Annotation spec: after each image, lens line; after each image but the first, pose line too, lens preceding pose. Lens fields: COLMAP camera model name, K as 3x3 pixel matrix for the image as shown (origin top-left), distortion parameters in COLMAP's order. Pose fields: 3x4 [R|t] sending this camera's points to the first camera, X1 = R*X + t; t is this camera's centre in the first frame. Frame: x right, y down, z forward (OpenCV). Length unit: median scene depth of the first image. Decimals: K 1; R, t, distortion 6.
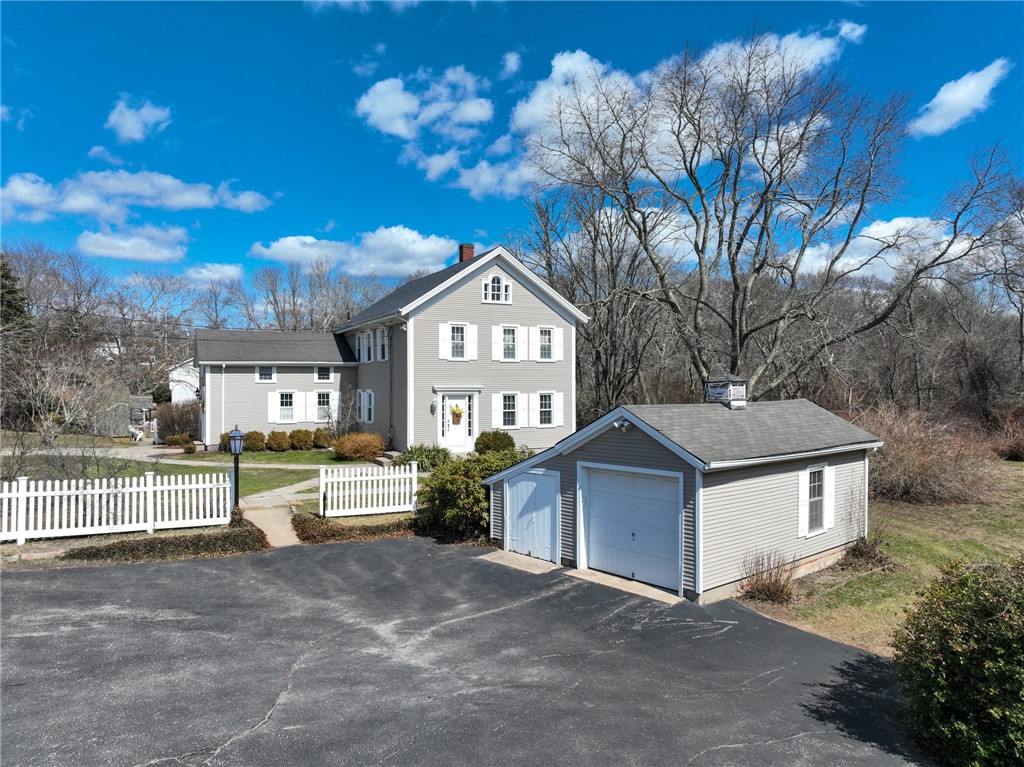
lens RADIAL K [[725.5, 0, 512.0], [0, 725.5, 383.5], [0, 0, 1]] dist [0.006477, 0.003479]
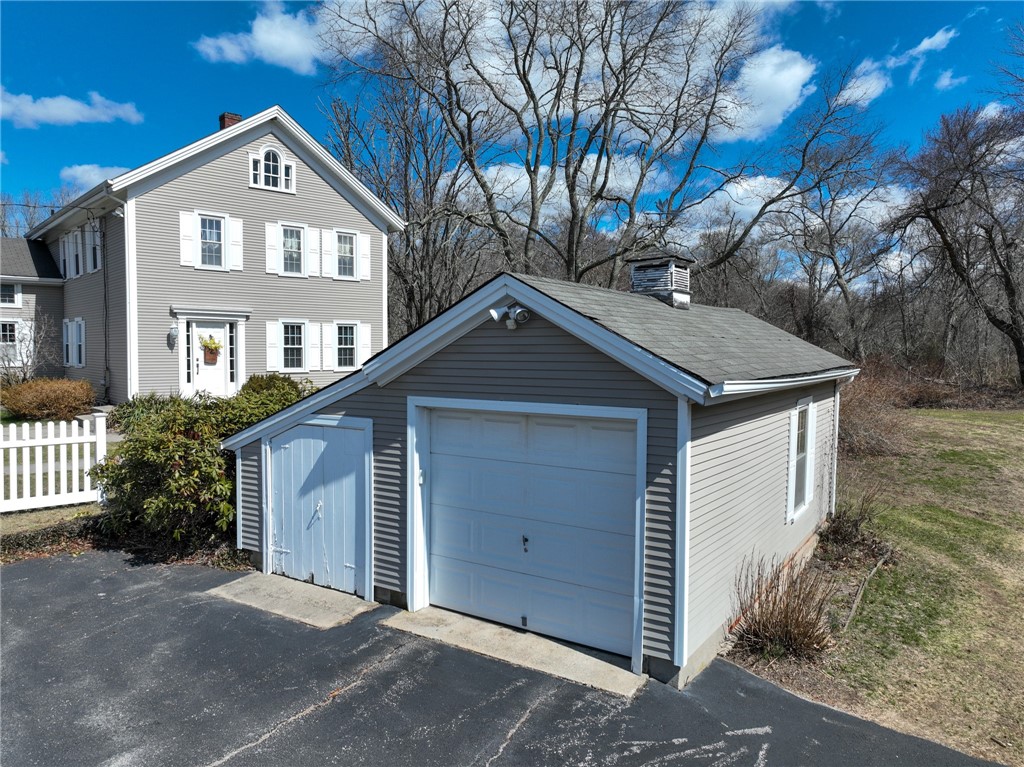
lens RADIAL K [[725.5, 0, 512.0], [0, 725.5, 383.5], [0, 0, 1]] dist [0.006477, 0.003479]
pose [[0.964103, -0.005187, 0.265478, 0.021234], [-0.007406, 0.998895, 0.046410, 0.059391], [-0.265425, -0.046710, 0.962999, 0.399229]]
